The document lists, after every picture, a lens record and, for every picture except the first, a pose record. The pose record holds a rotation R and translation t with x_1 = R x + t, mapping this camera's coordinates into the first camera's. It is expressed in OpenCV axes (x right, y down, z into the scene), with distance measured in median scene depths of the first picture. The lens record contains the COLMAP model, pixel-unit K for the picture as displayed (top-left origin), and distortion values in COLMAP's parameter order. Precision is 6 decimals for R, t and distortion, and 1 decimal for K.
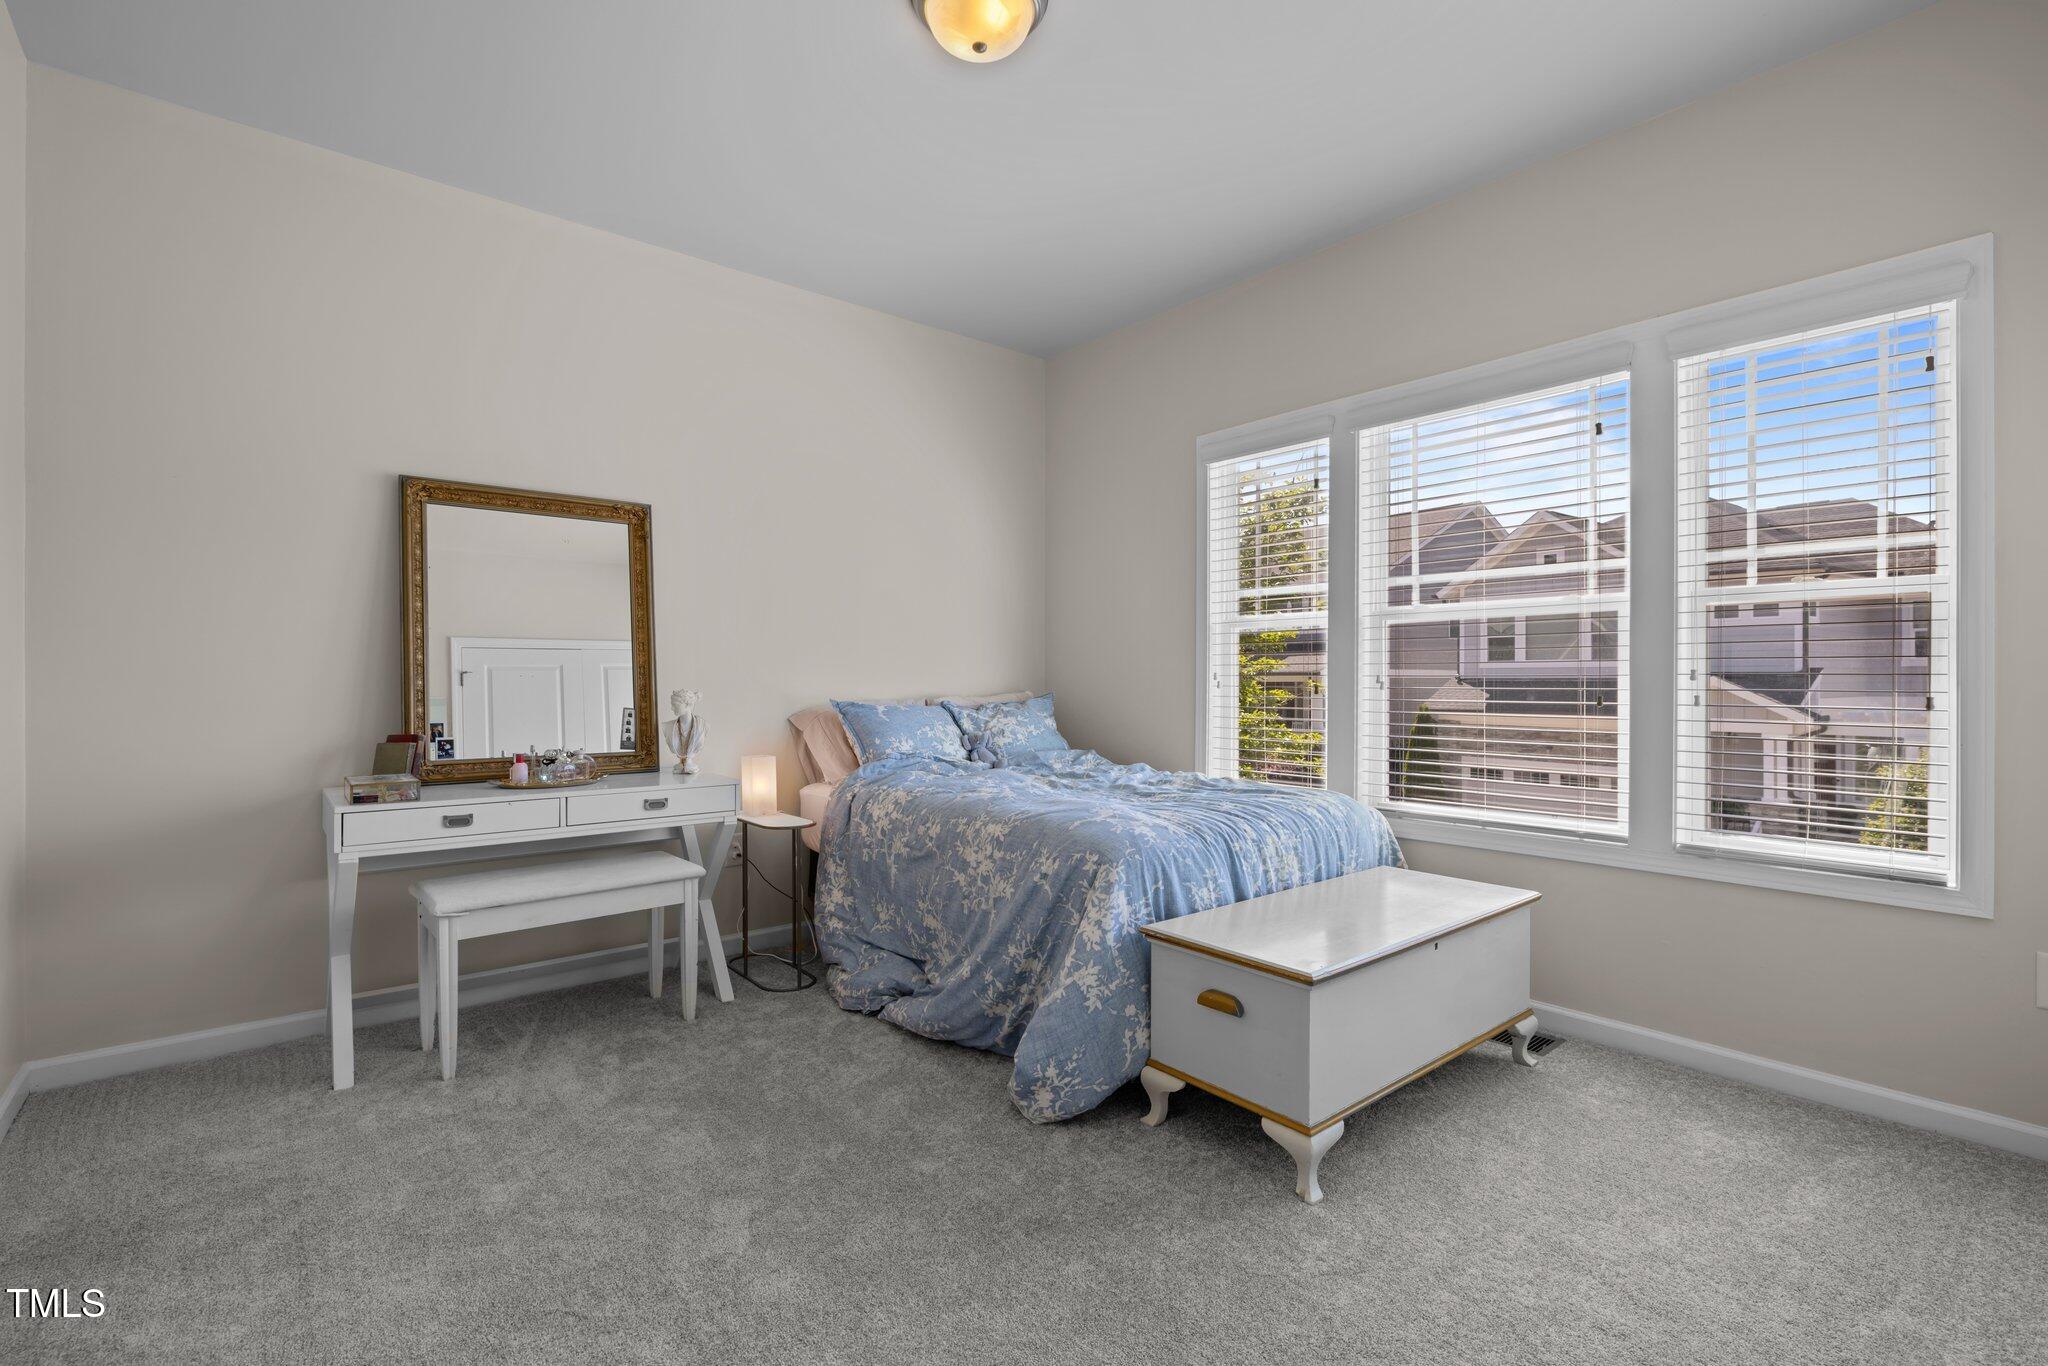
lens RADIAL K [[922.1, 0, 1018.5], [0, 922.1, 693.7], [0, 0, 1]] dist [-0.019318, 0.000067]
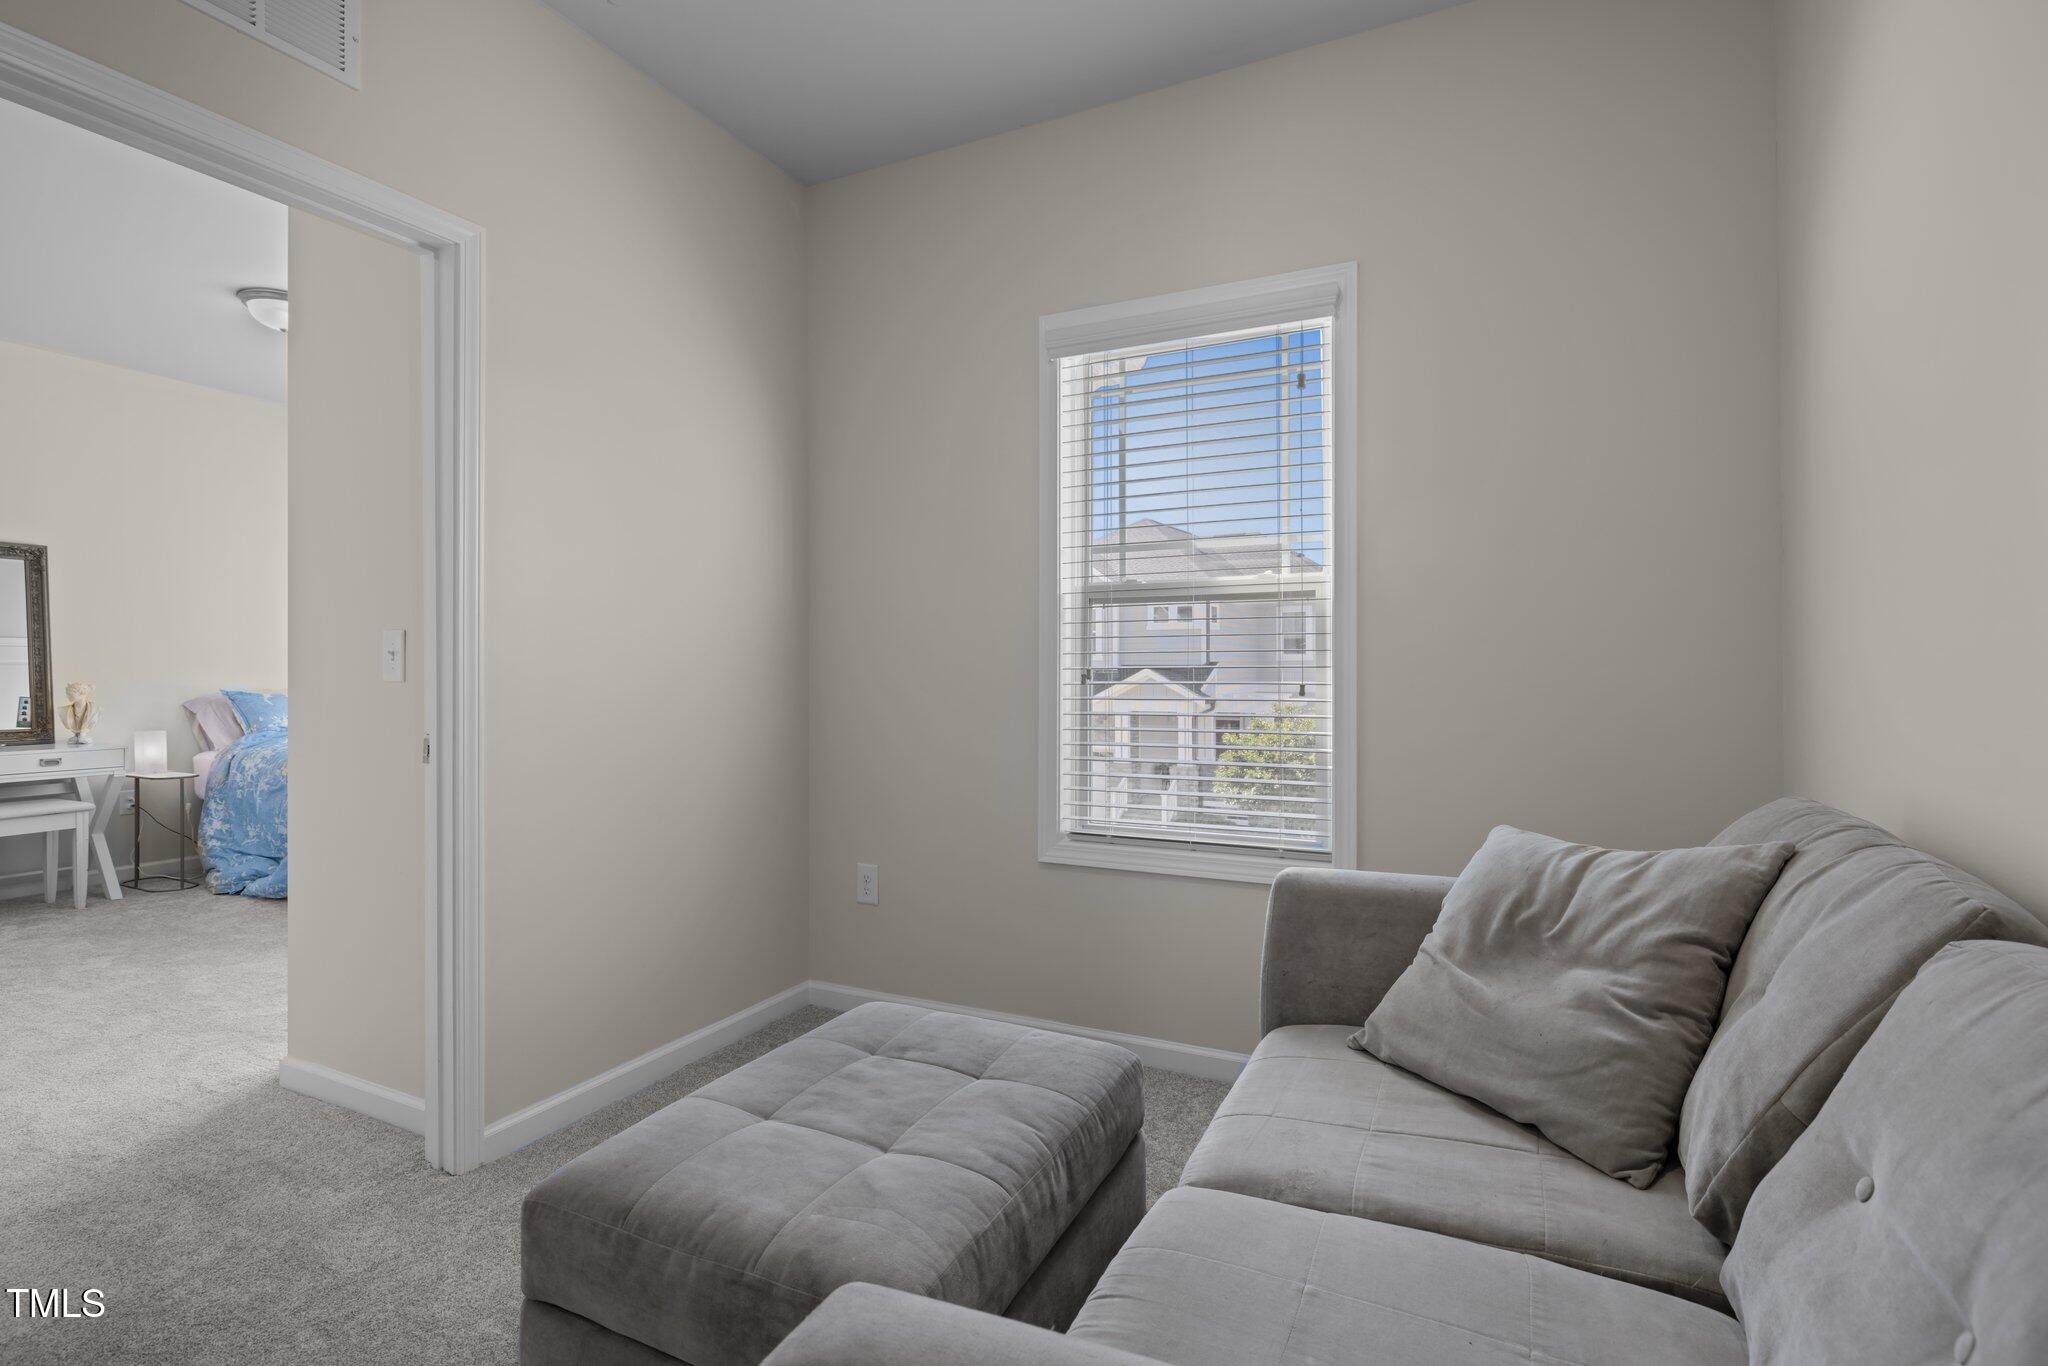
lens RADIAL K [[952.3, 0, 1025.8], [0, 952.3, 673.1], [0, 0, 1]] dist [-0.000768, -0.000963]
pose [[0.911589, -0.000073, 0.411103, 0.349409], [0.004493, 0.999942, -0.009786, 0.000786], [-0.411079, 0.010768, 0.911536, -0.894830]]
